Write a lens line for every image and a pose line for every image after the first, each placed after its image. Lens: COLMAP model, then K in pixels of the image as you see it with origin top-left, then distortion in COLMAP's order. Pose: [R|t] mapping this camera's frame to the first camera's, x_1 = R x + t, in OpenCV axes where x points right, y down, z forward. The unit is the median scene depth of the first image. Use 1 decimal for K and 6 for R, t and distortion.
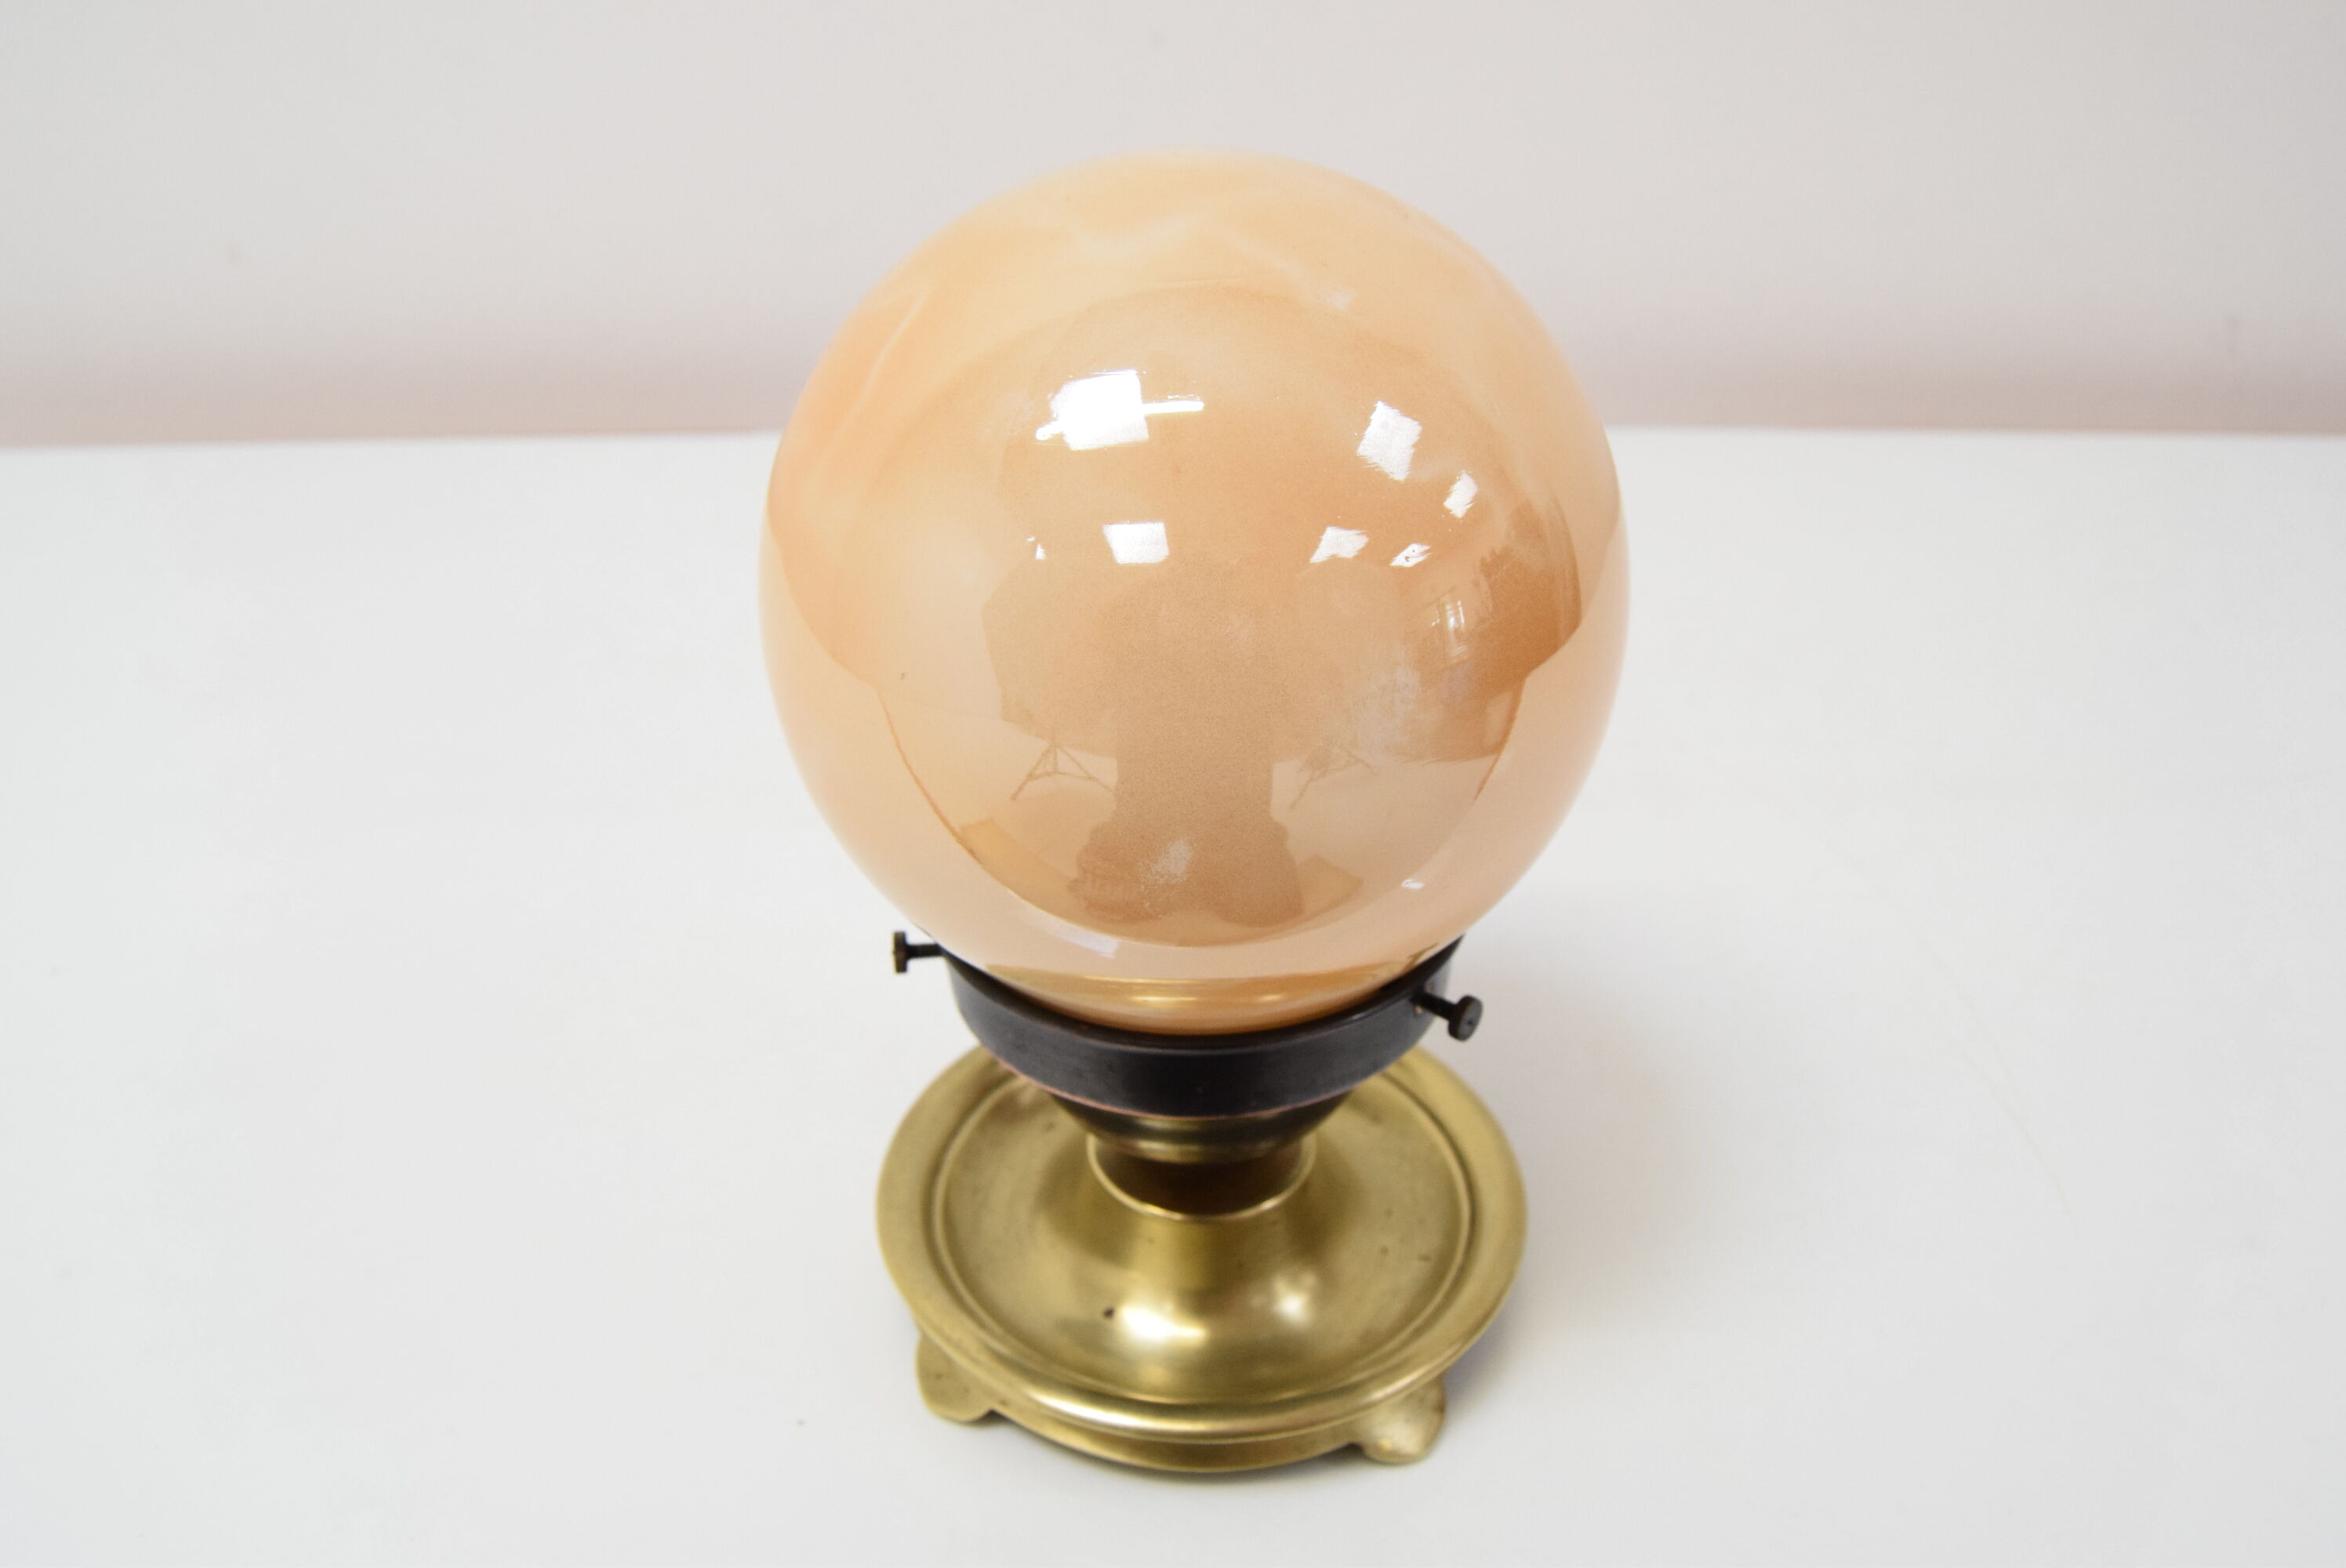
lens RADIAL K [[1915.3, 0, 1172.6], [0, 1915.3, 794.6], [0, 0, 1]] dist [-0.019454, -0.001436]
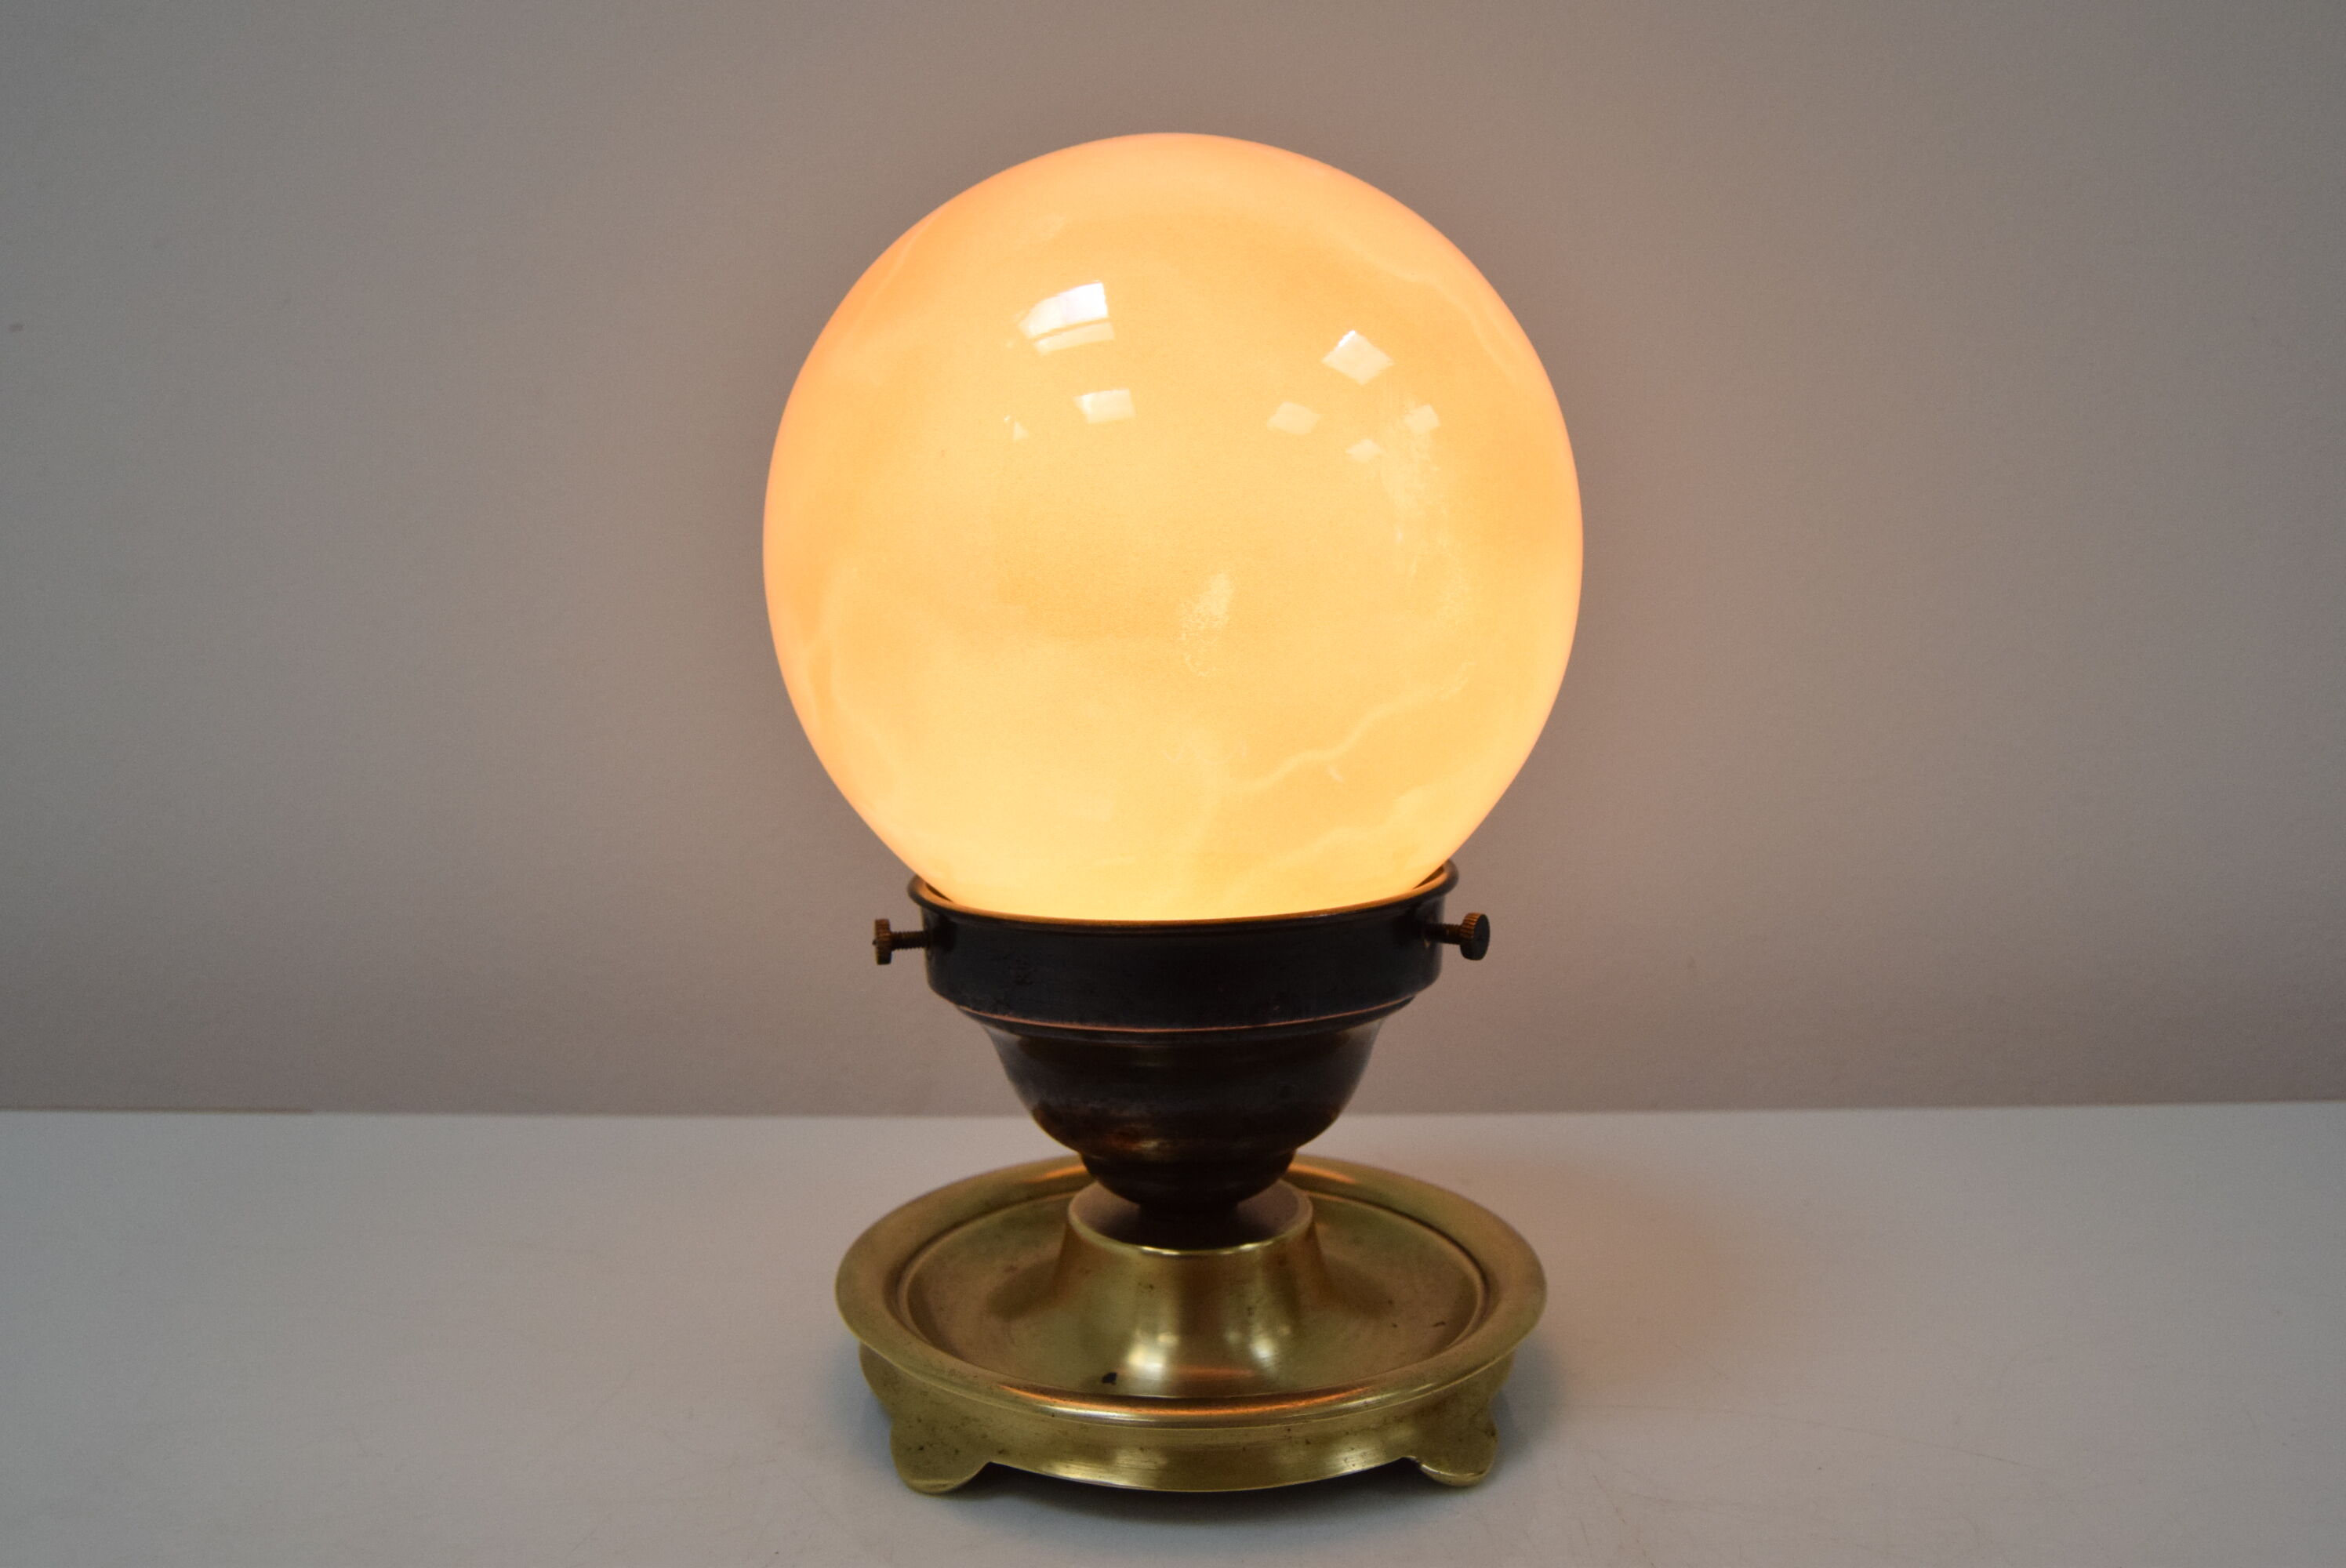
lens RADIAL K [[1794.8, 0, 1180.4], [0, 1794.8, 780.7], [0, 0, 1]] dist [-0.049795, -0.000112]
pose [[0.991172, -0.021139, 0.130883, -0.119687], [0.074742, 0.904470, -0.419938, 0.431563], [-0.109503, 0.426013, 0.898066, 0.154168]]
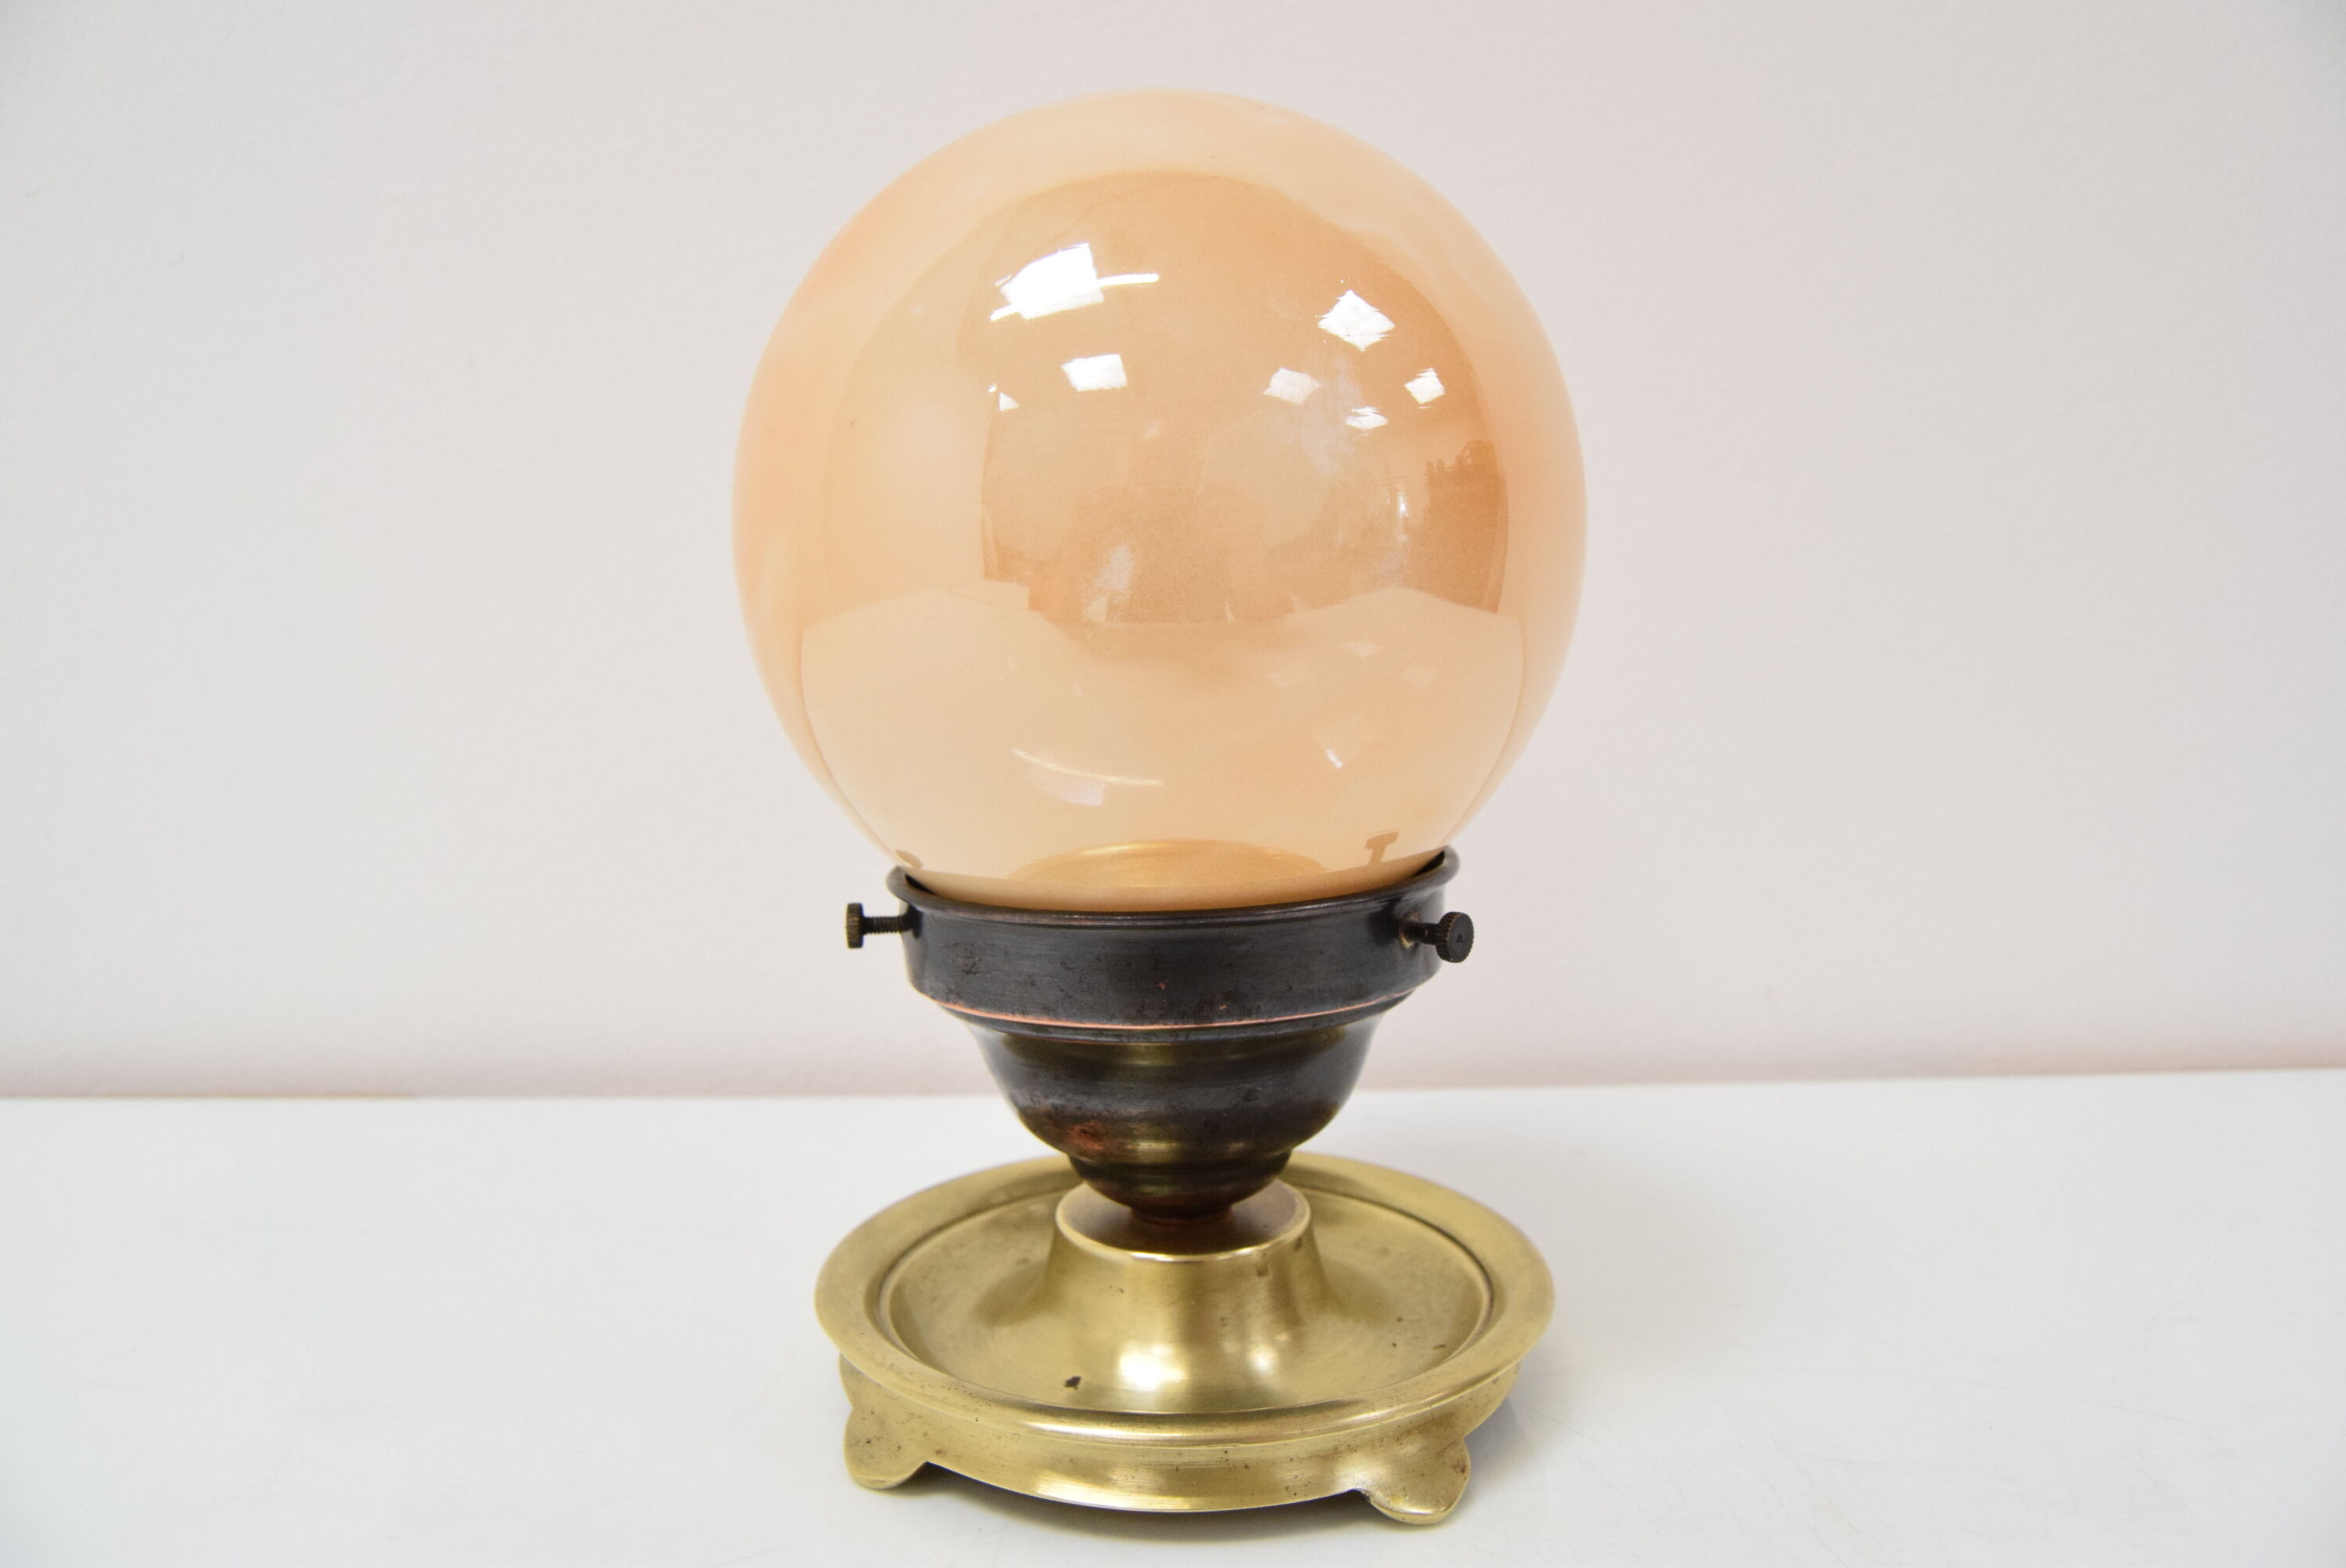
lens RADIAL K [[1794.8, 0, 1177.6], [0, 1794.8, 793.4], [0, 0, 1]] dist [-0.049795, -0.000112]
pose [[0.999506, -0.009647, -0.029901, 0.047409], [-0.003469, 0.911986, -0.410206, 0.417384], [0.031227, 0.410107, 0.911503, 0.187566]]
